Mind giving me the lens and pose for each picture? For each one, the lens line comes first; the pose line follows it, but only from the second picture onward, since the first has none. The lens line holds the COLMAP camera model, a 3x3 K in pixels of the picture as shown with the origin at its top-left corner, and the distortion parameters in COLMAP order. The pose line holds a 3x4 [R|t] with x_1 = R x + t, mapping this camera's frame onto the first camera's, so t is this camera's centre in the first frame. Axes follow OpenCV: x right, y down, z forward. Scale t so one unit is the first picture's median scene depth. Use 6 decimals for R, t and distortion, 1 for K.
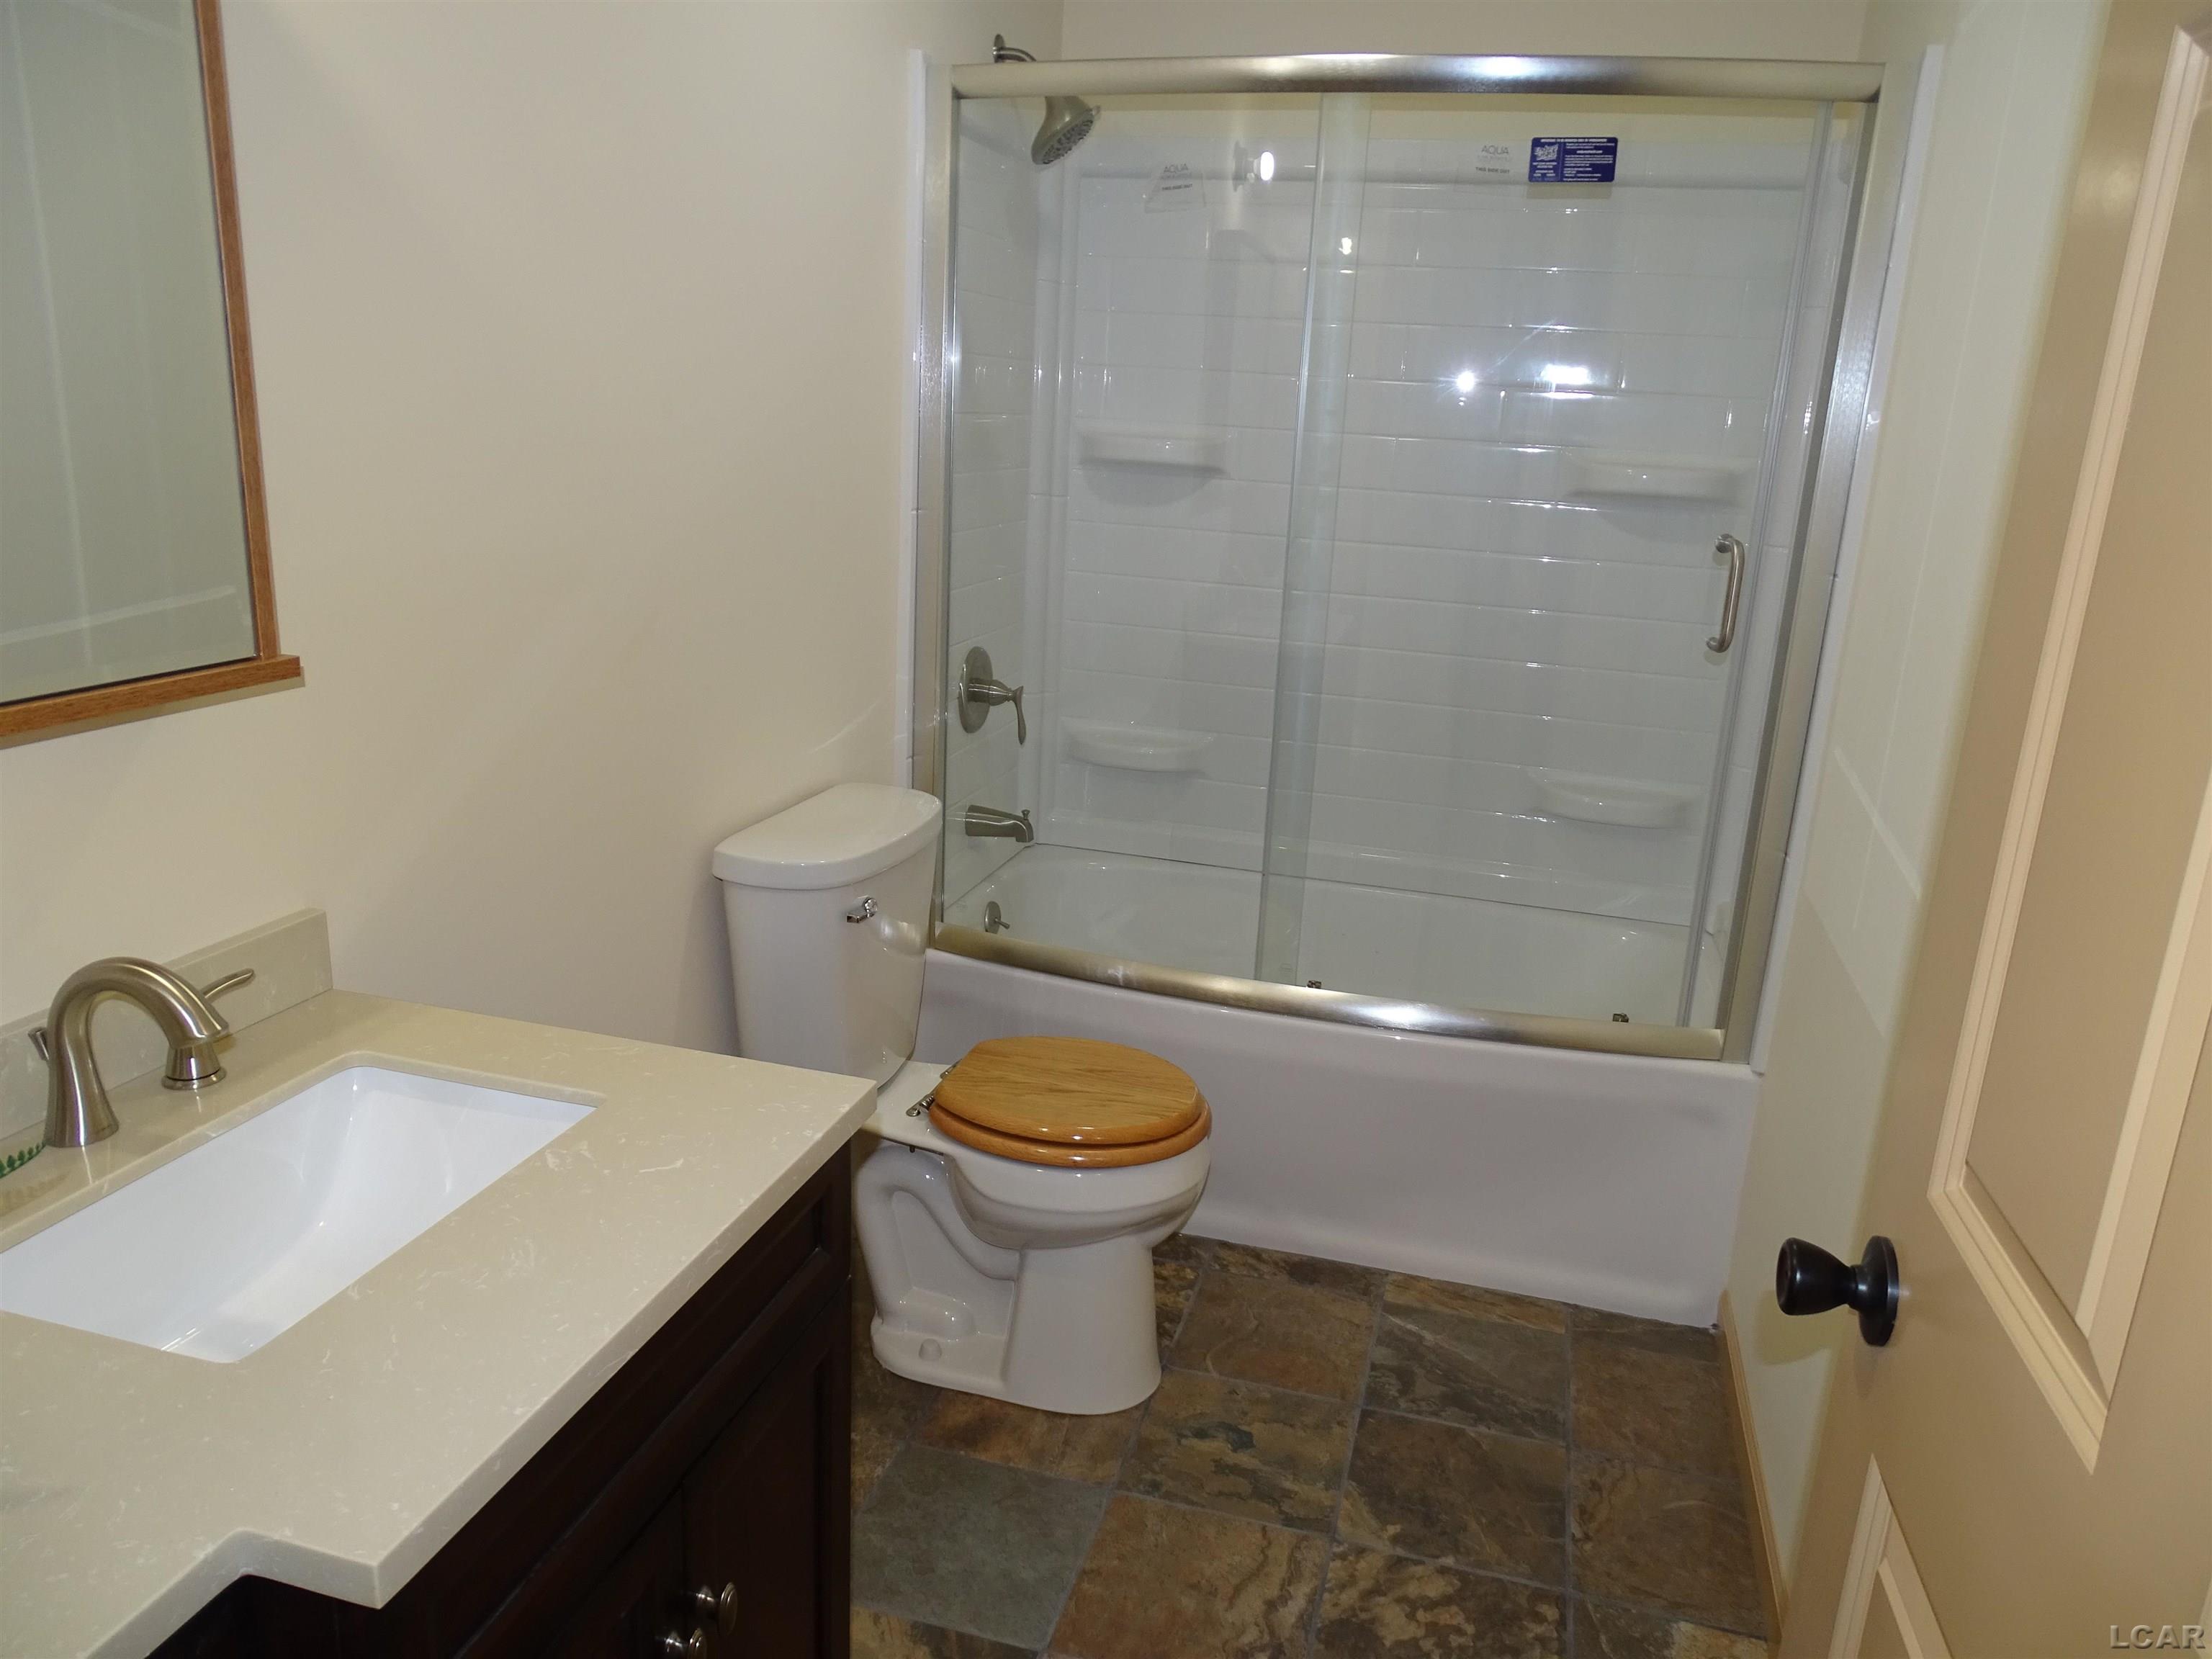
lens RADIAL K [[1564.3, 0, 1106.0], [0, 1564.3, 829.5], [0, 0, 1]] dist [0.004046, 0.003562]
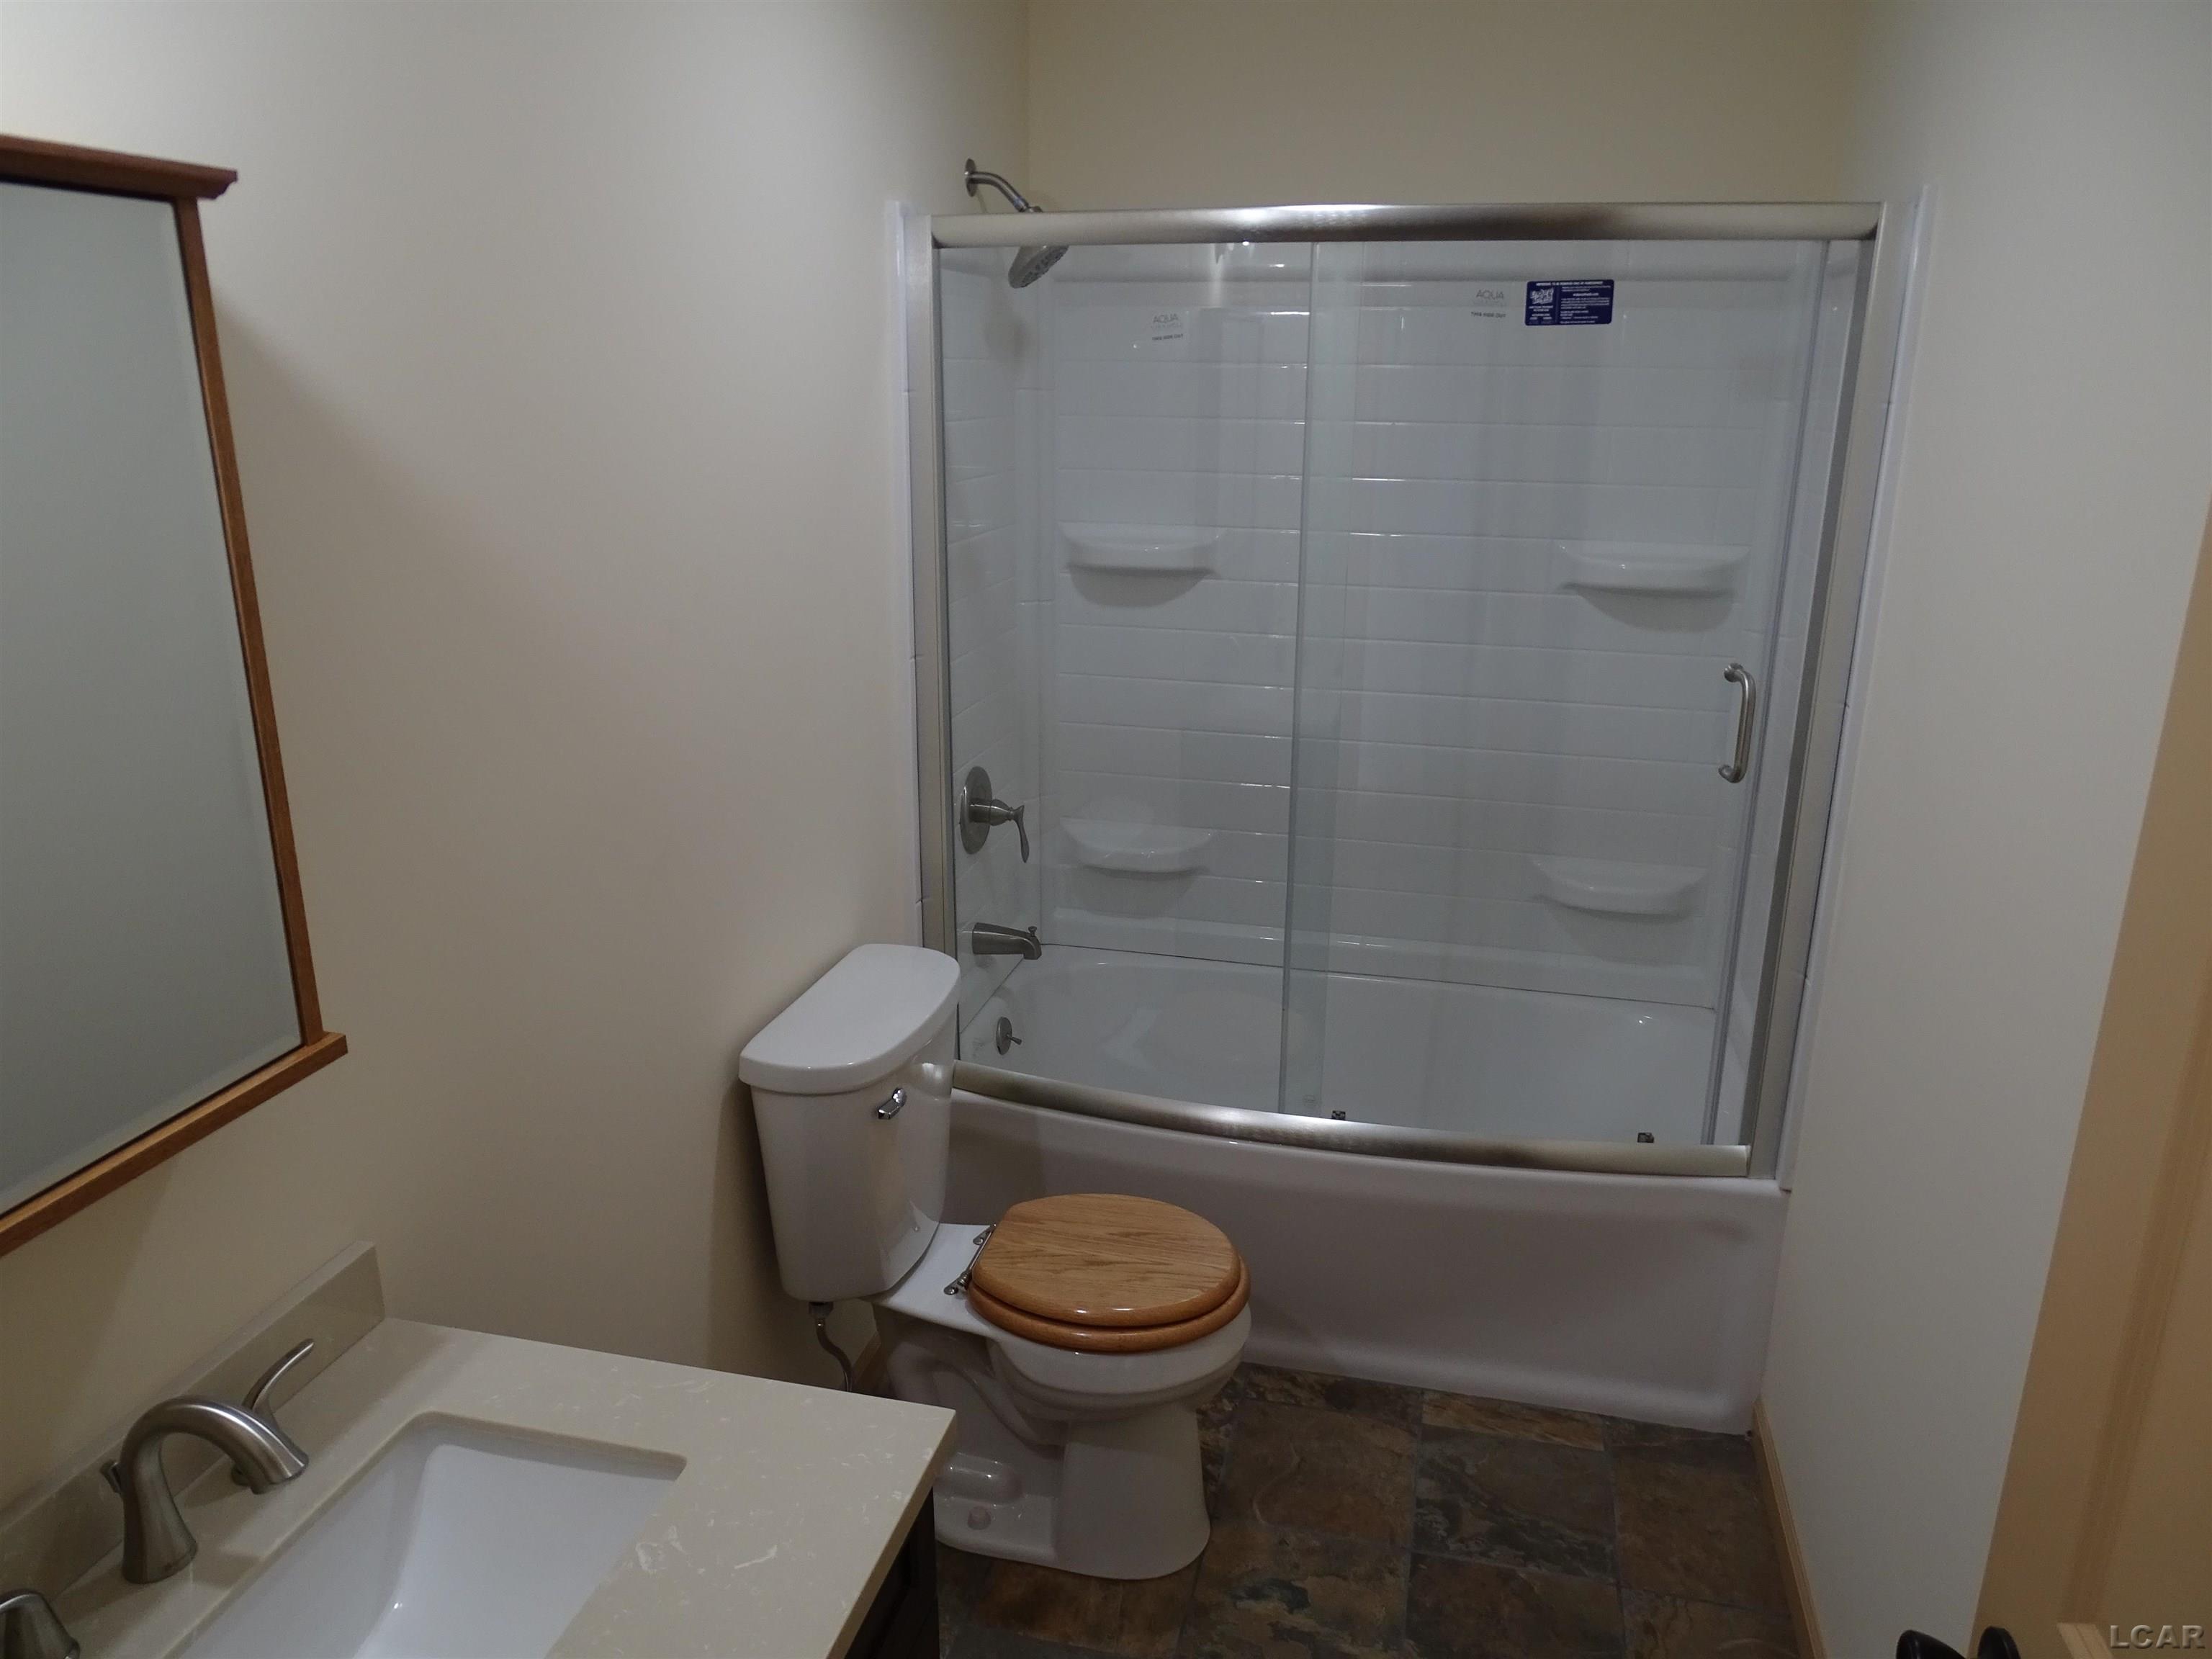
lens RADIAL K [[1569.0, 0, 1106.0], [0, 1569.0, 829.5], [0, 0, 1]] dist [0.005026, 0.000412]
pose [[0.998442, -0.051360, 0.021802, -0.030847], [0.050764, 0.998343, 0.027093, -0.131174], [-0.023157, -0.025944, 0.999395, 0.007754]]
